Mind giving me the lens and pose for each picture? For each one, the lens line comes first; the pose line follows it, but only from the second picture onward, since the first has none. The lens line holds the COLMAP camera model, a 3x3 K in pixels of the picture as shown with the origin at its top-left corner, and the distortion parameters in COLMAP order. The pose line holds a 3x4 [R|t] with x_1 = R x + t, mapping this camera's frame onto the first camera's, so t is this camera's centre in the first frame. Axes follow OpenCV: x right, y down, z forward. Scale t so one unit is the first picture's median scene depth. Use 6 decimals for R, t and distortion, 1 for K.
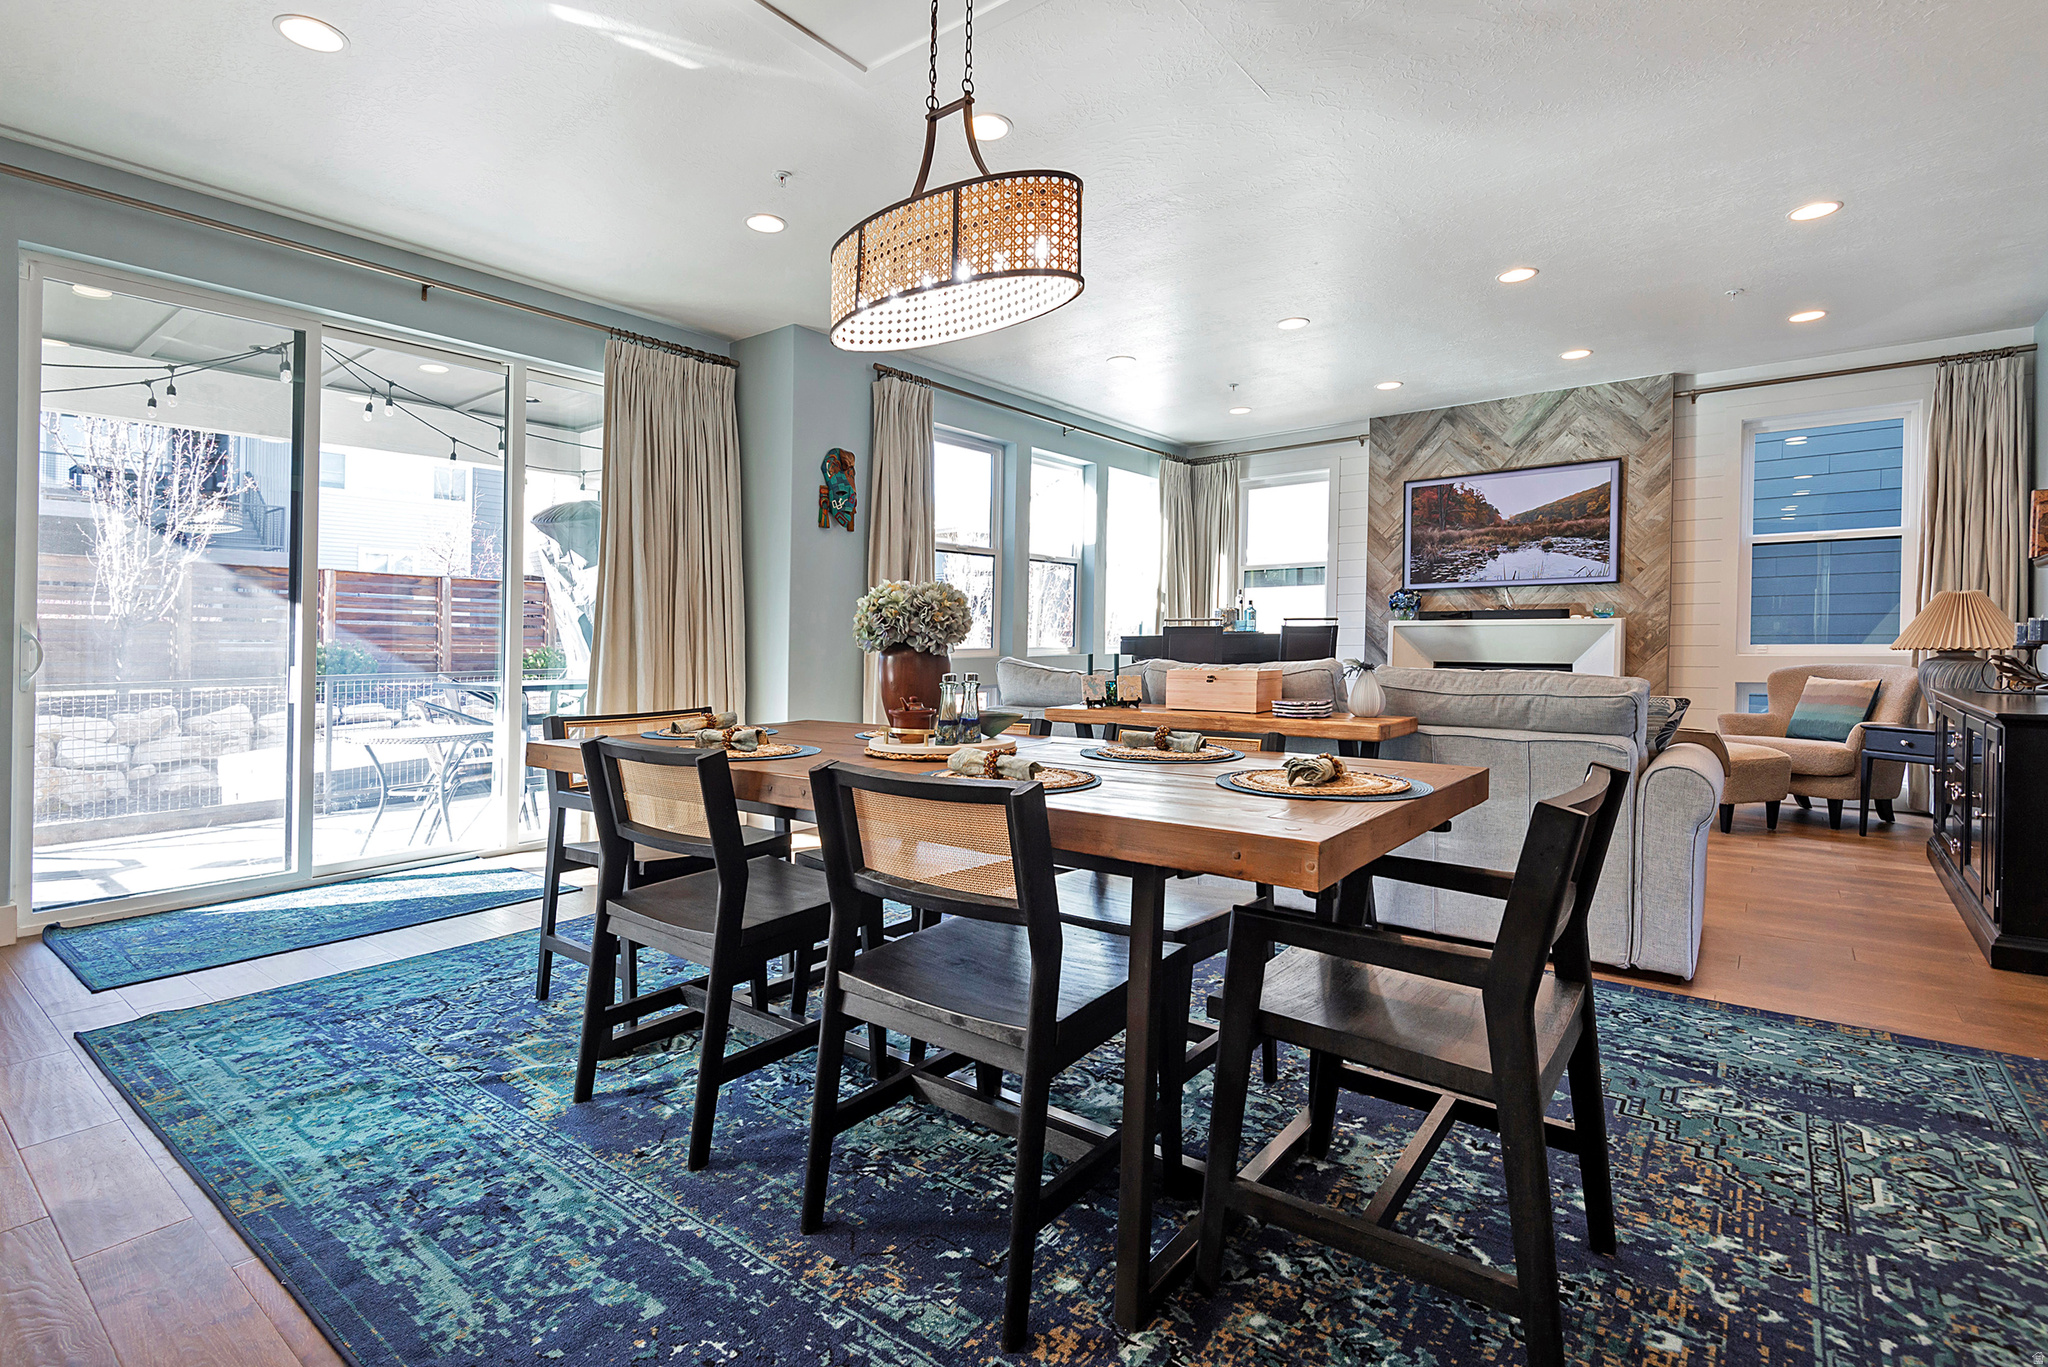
lens RADIAL K [[994.2, 0, 997.2], [0, 994.2, 673.0], [0, 0, 1]] dist [0.034695, -0.021046]
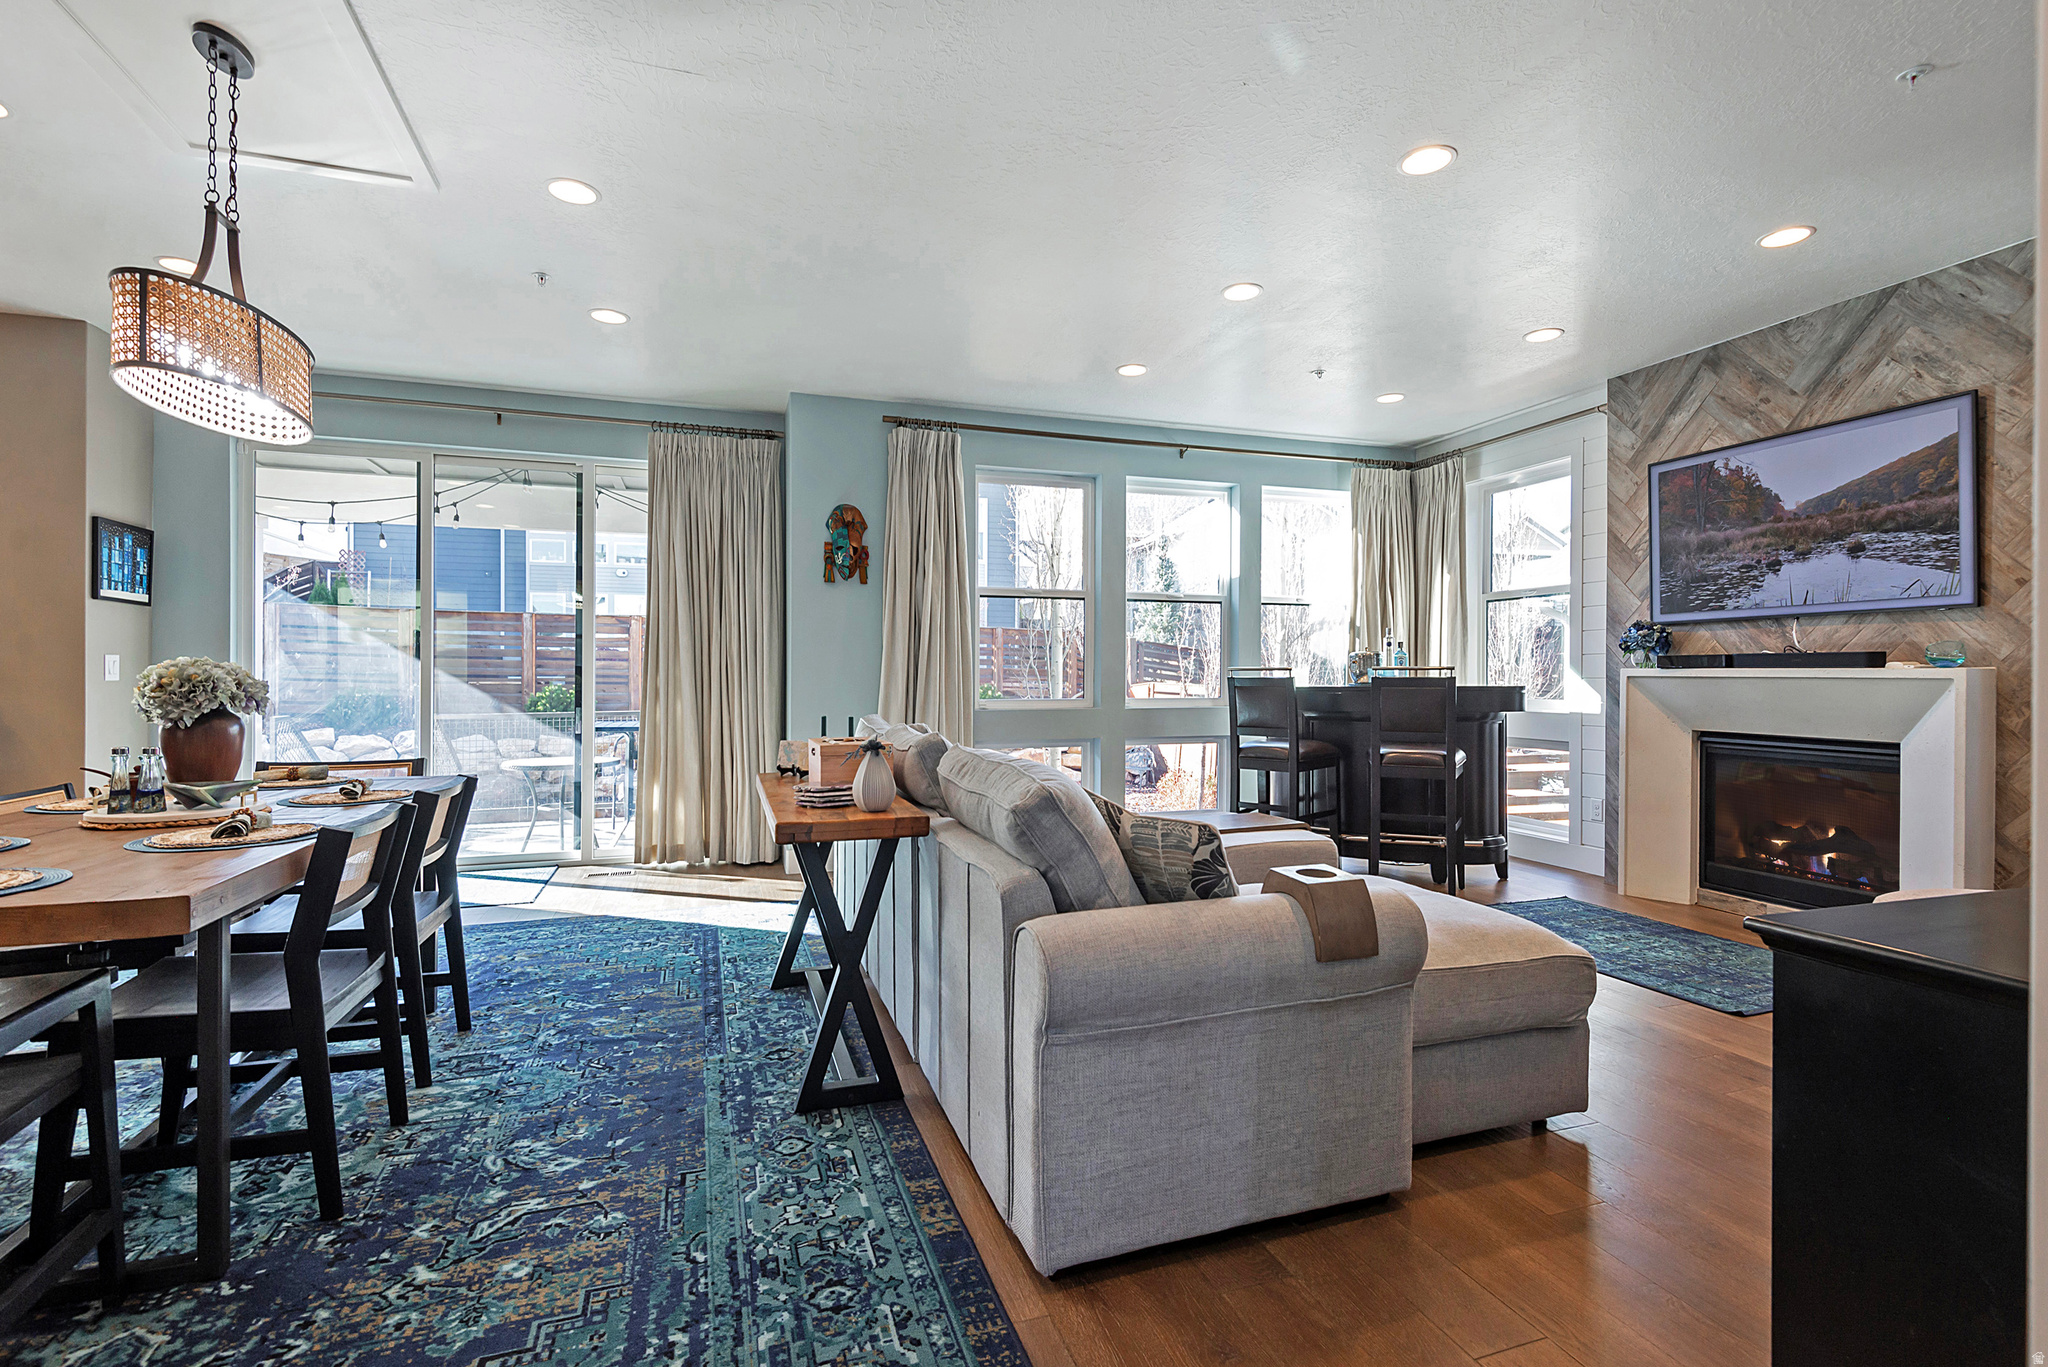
lens RADIAL K [[994.2, 0, 997.2], [0, 994.2, 673.0], [0, 0, 1]] dist [0.034695, -0.021046]
pose [[0.832174, 0.001748, -0.554512, 0.447973], [-0.020844, 0.999387, -0.028131, -0.022597], [0.554123, 0.034968, 0.831700, 0.202441]]
